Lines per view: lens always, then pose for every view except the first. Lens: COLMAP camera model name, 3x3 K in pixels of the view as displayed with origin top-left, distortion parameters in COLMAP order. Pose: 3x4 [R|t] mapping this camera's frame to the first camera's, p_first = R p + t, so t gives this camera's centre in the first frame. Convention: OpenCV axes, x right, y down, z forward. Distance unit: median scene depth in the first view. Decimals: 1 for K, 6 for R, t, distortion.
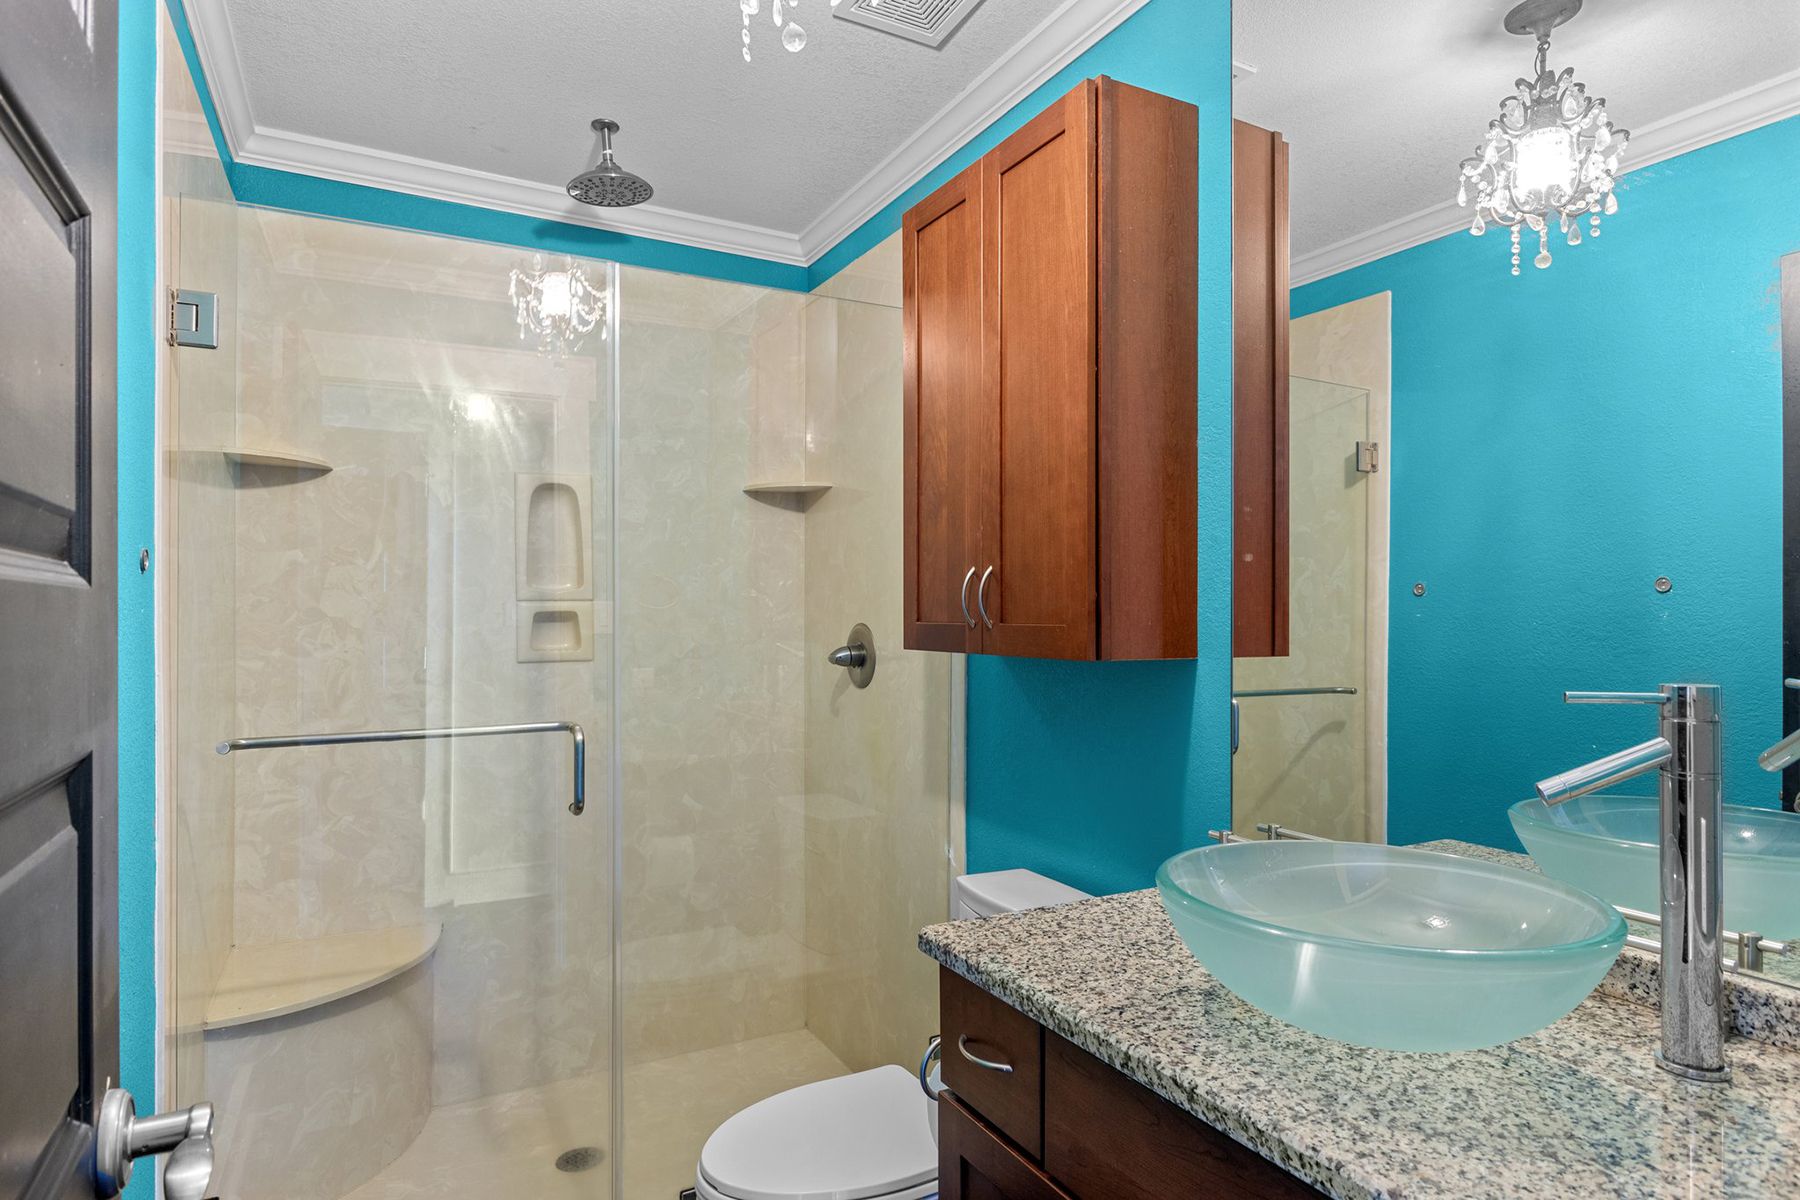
lens RADIAL K [[994.8, 0, 895.6], [0, 994.8, 607.6], [0, 0, 1]] dist [0.003761, 0.003078]
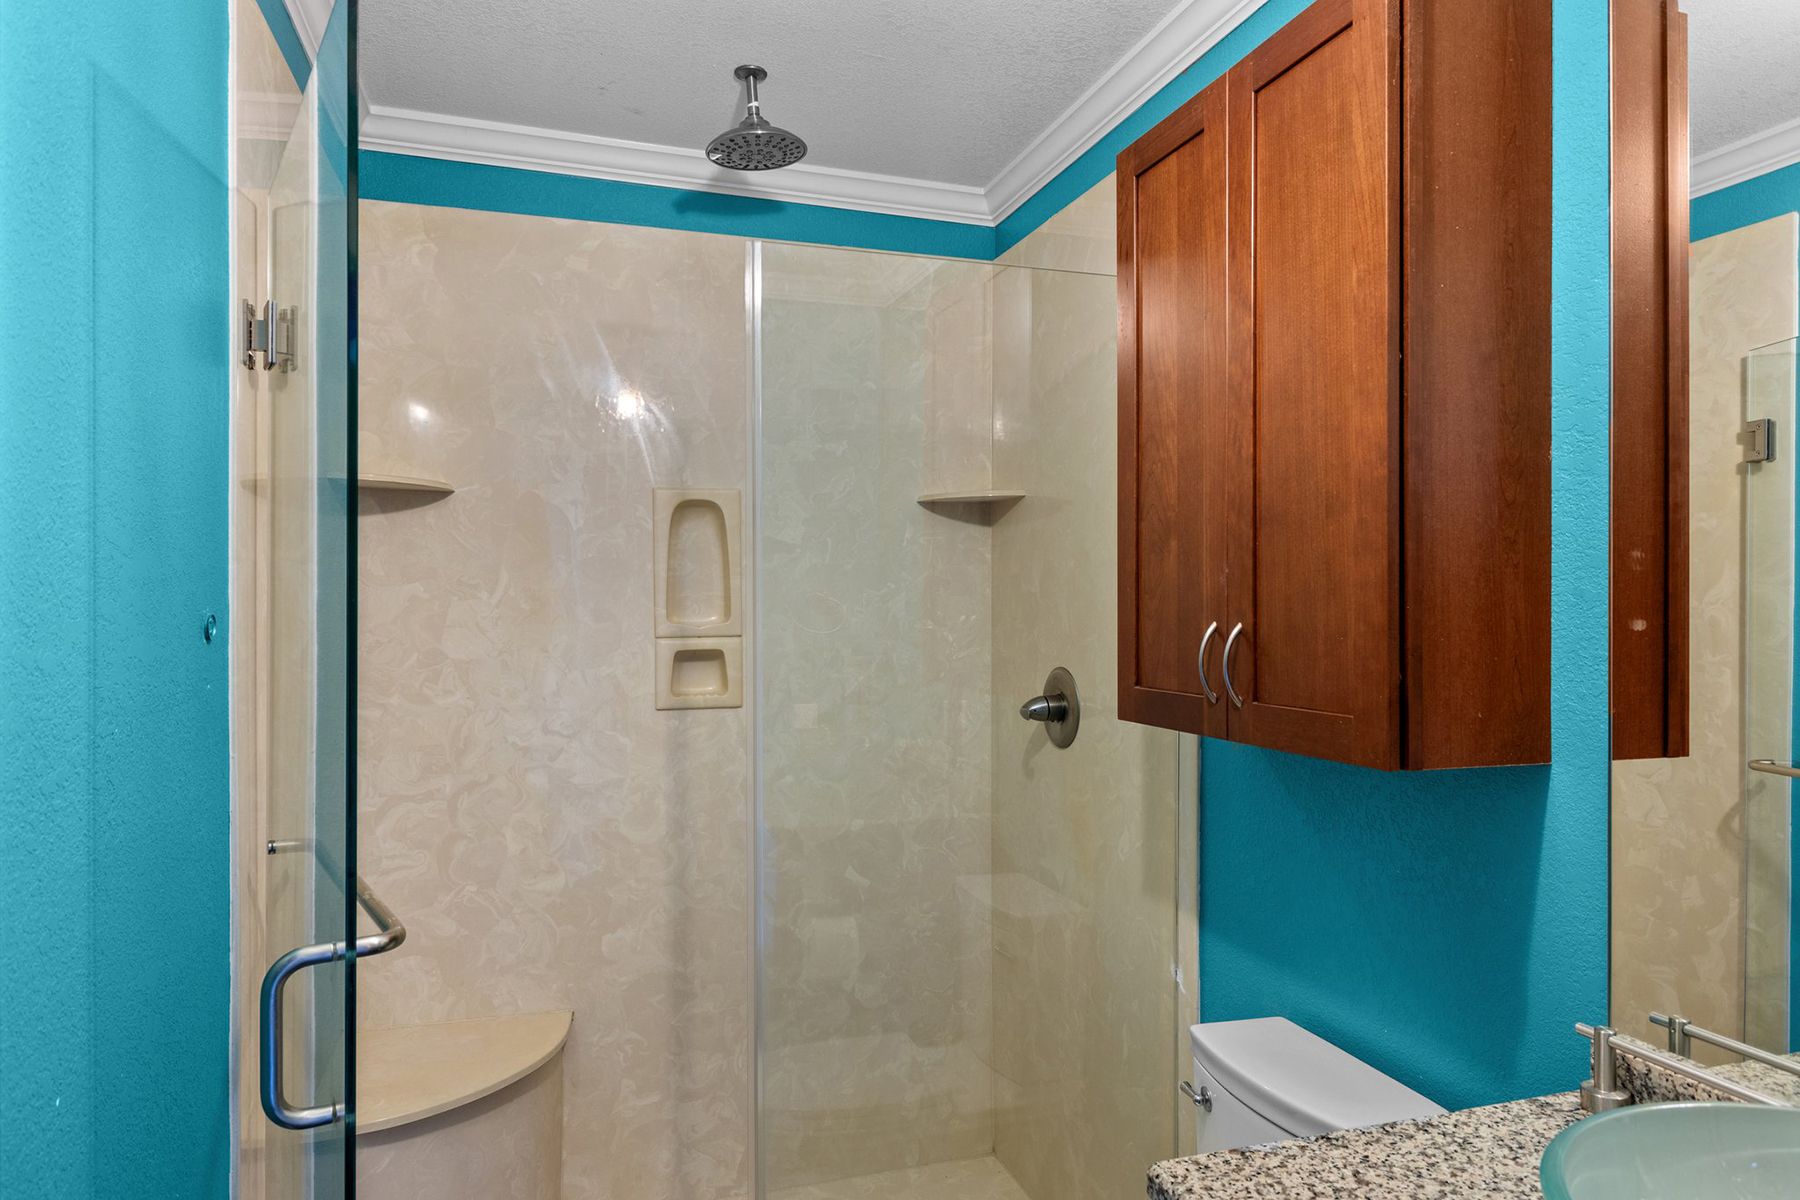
lens RADIAL K [[1107.5, 0, 903.8], [0, 1107.5, 600.4], [0, 0, 1]] dist [0.006504, 0.000015]
pose [[0.985060, 0.000276, -0.172212, -0.006614], [0.000082, 0.999998, 0.002071, -0.045610], [0.172212, -0.002054, 0.985058, 0.109381]]
